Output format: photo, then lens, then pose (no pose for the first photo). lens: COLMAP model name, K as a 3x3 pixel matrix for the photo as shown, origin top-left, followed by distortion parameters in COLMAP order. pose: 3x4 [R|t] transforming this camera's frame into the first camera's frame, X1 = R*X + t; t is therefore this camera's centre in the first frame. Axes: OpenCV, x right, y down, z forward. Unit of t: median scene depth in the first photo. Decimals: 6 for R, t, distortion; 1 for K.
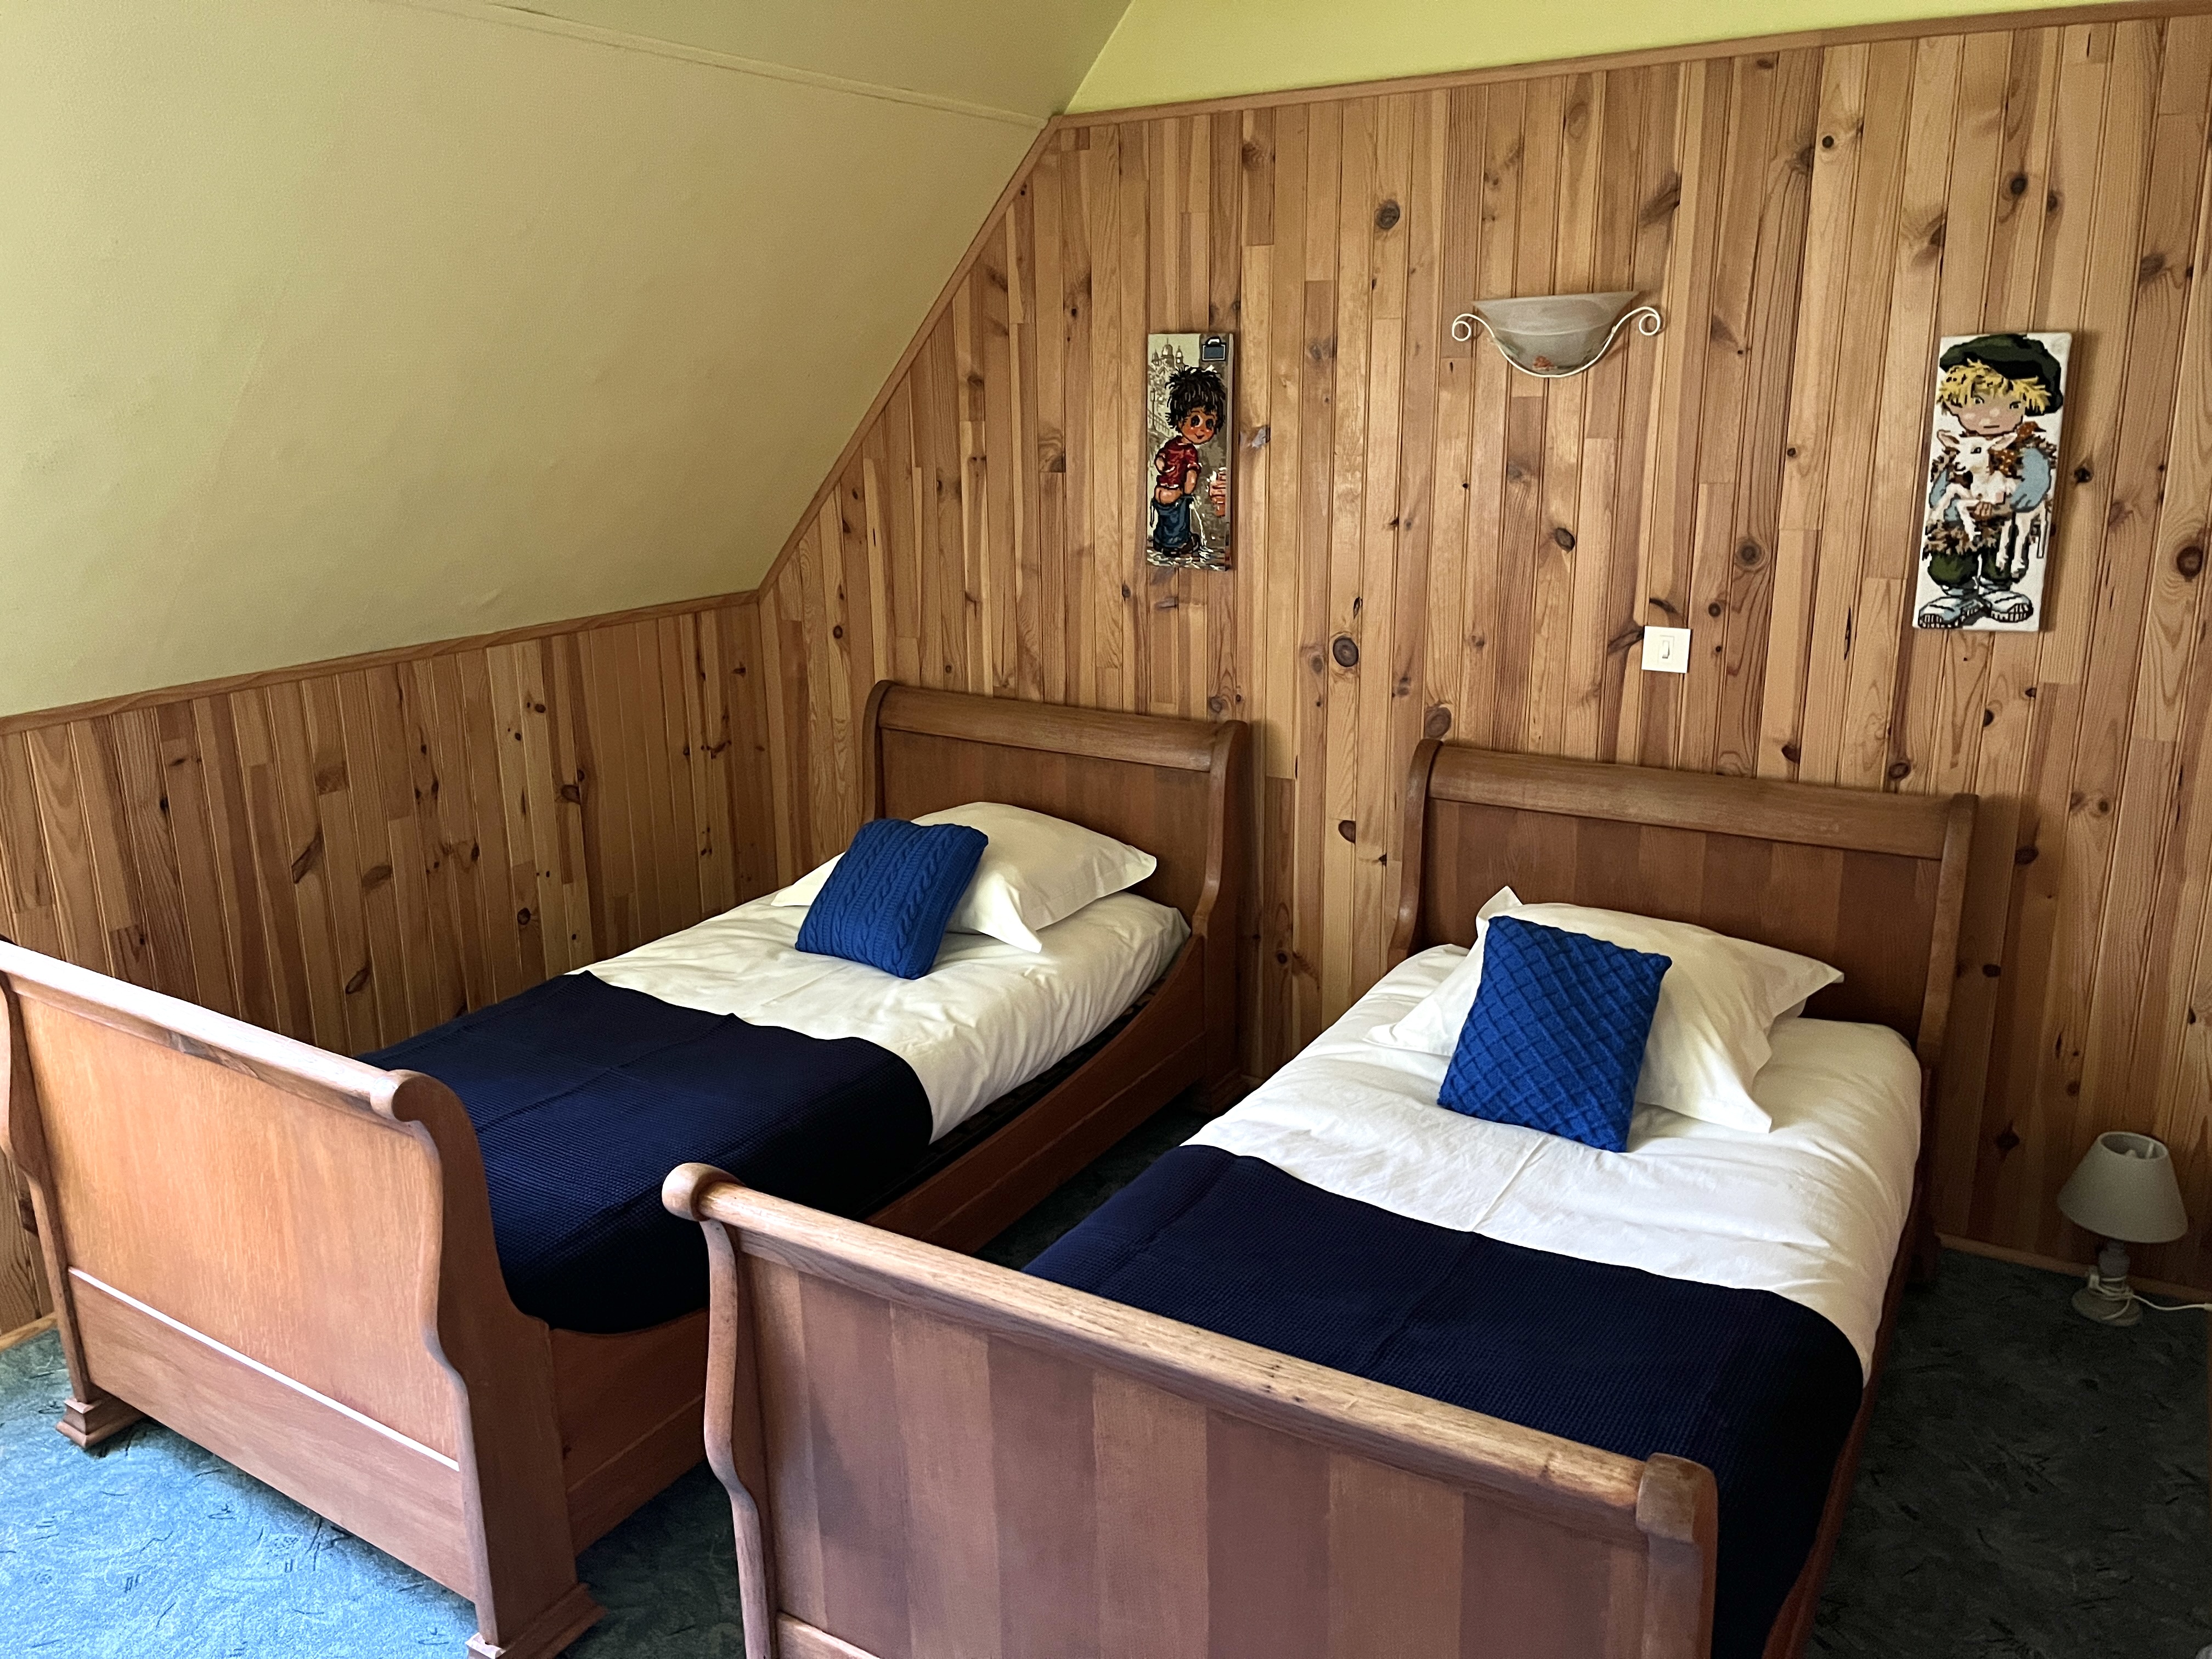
lens RADIAL K [[1668.1, 0, 1093.6], [0, 1668.1, 817.1], [0, 0, 1]] dist [0.060312, -0.091944]
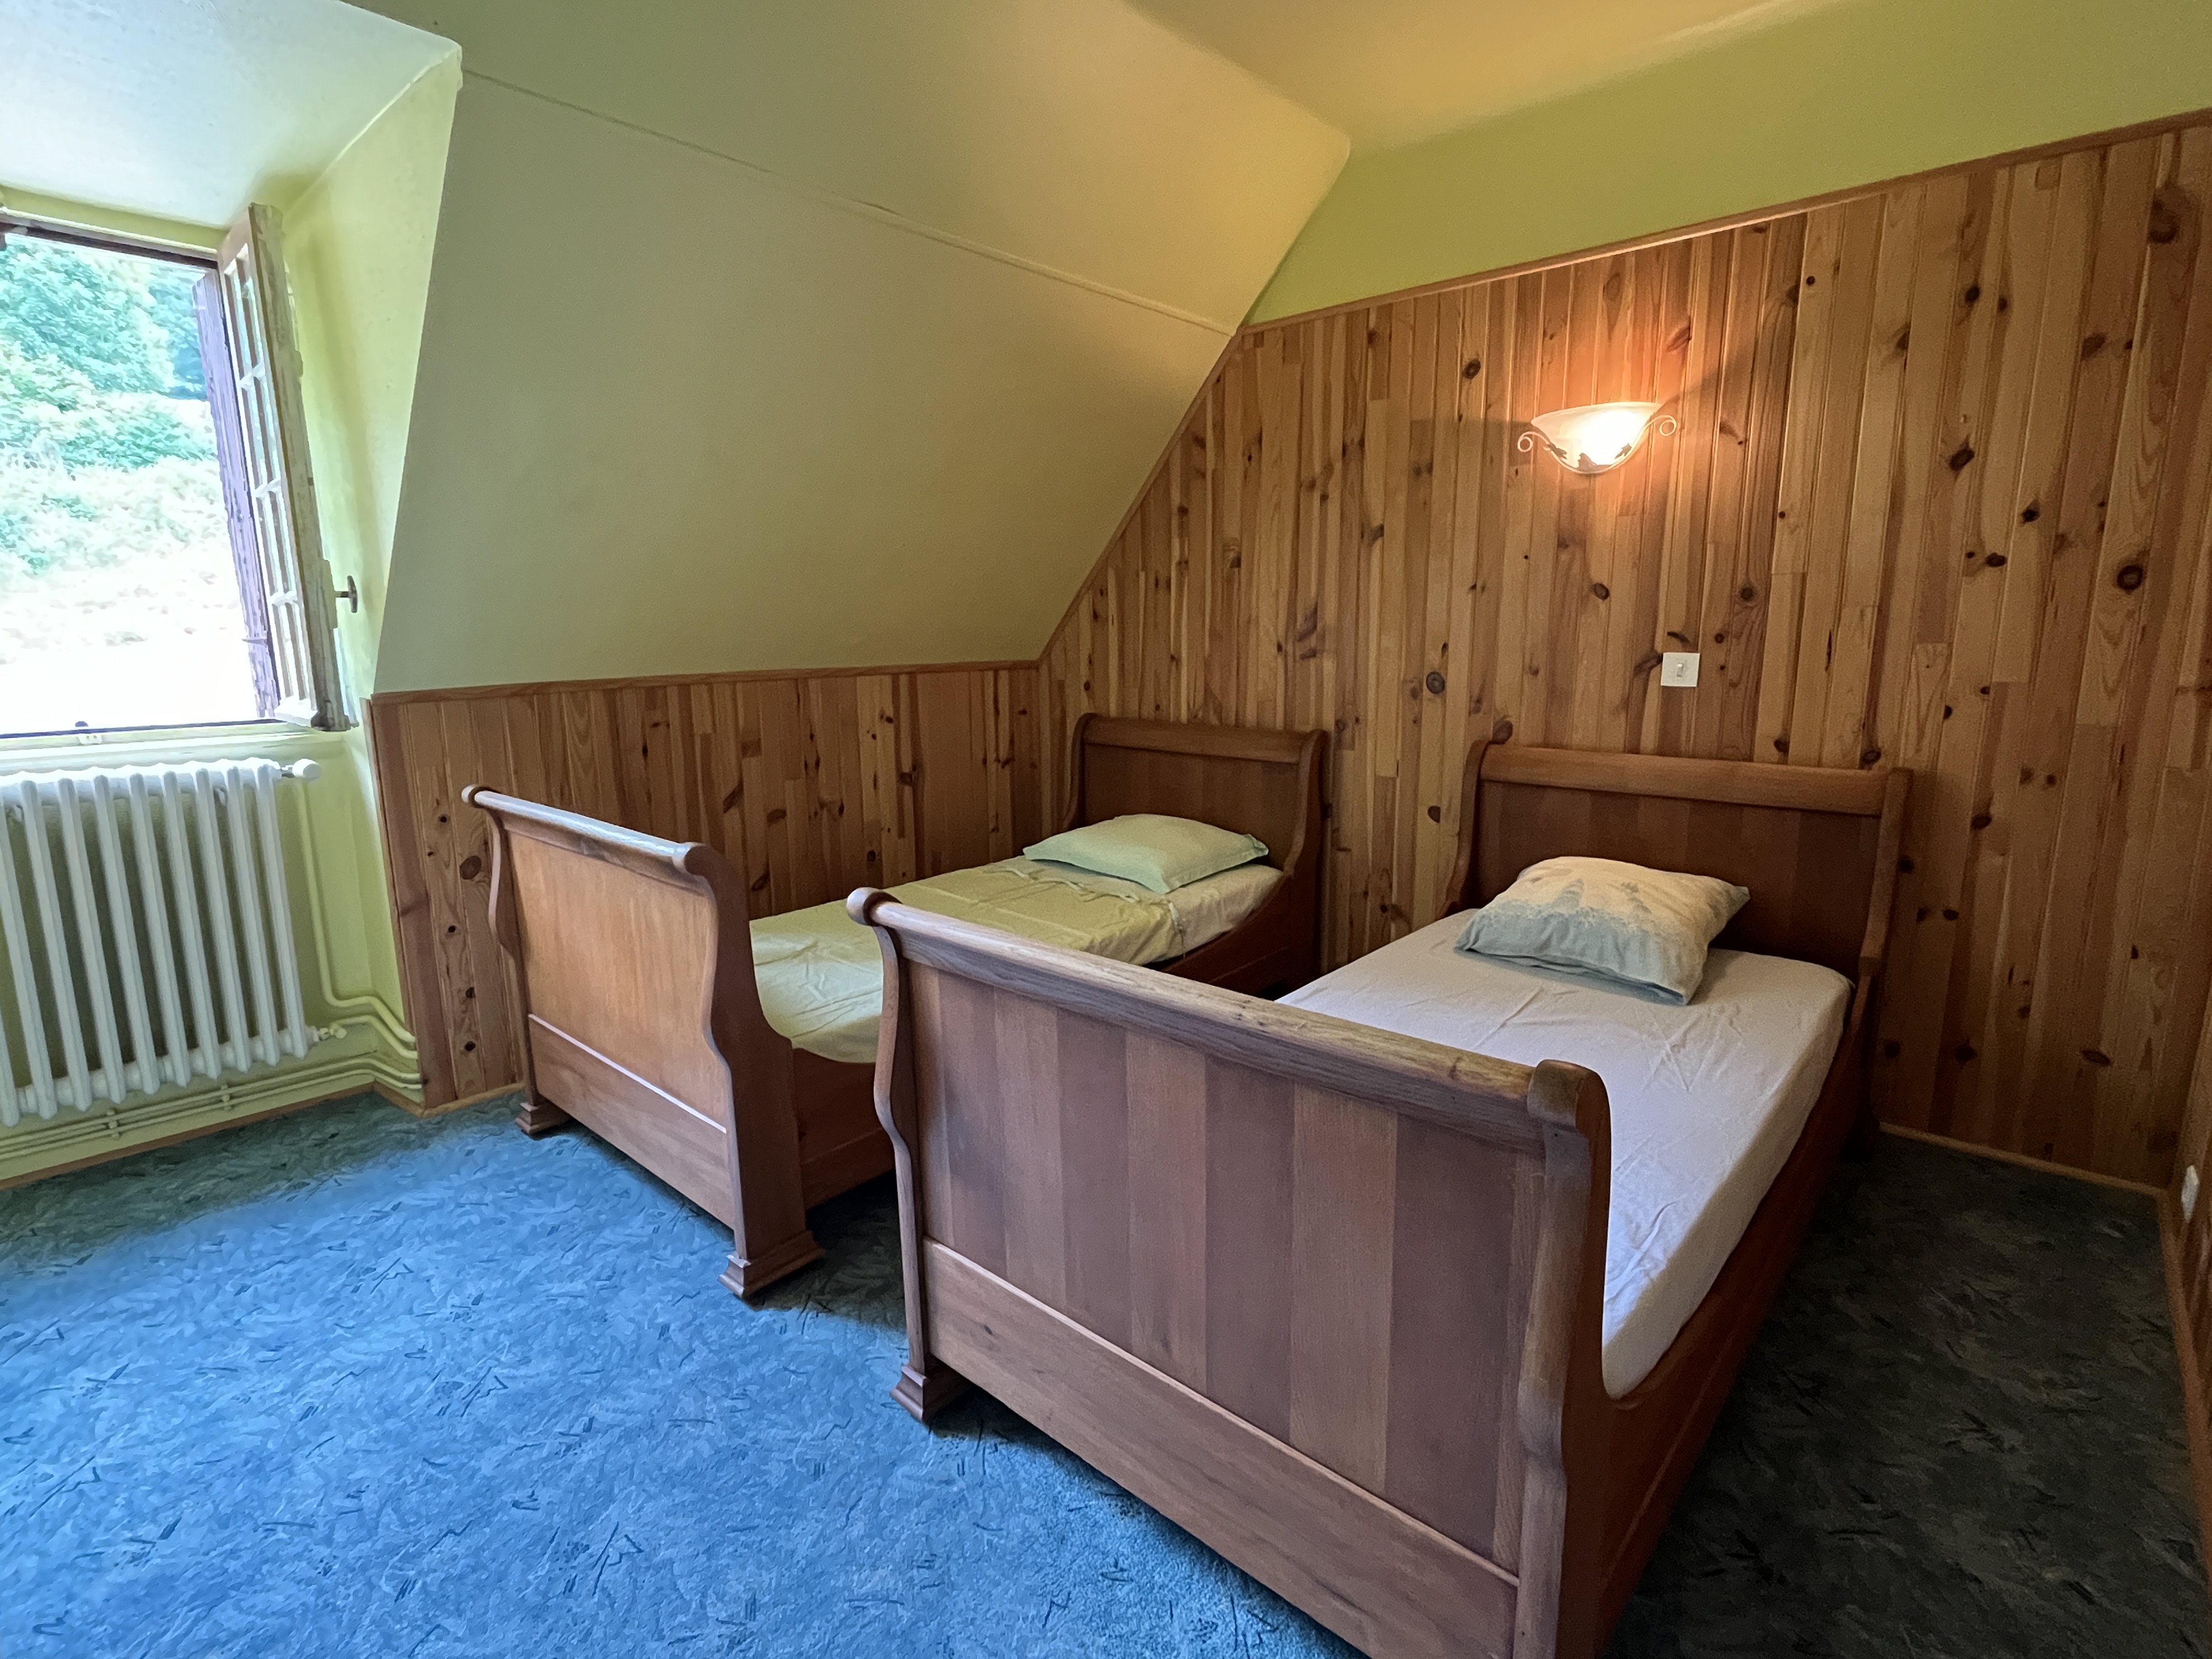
lens RADIAL K [[1069.1, 0, 1098.2], [0, 1069.1, 822.4], [0, 0, 1]] dist [-0.013792, 0.003322]
pose [[0.984067, 0.036305, -0.174050, 0.038311], [-0.048402, 0.996660, -0.065769, 0.102253], [0.171081, 0.073146, 0.982538, 0.099949]]
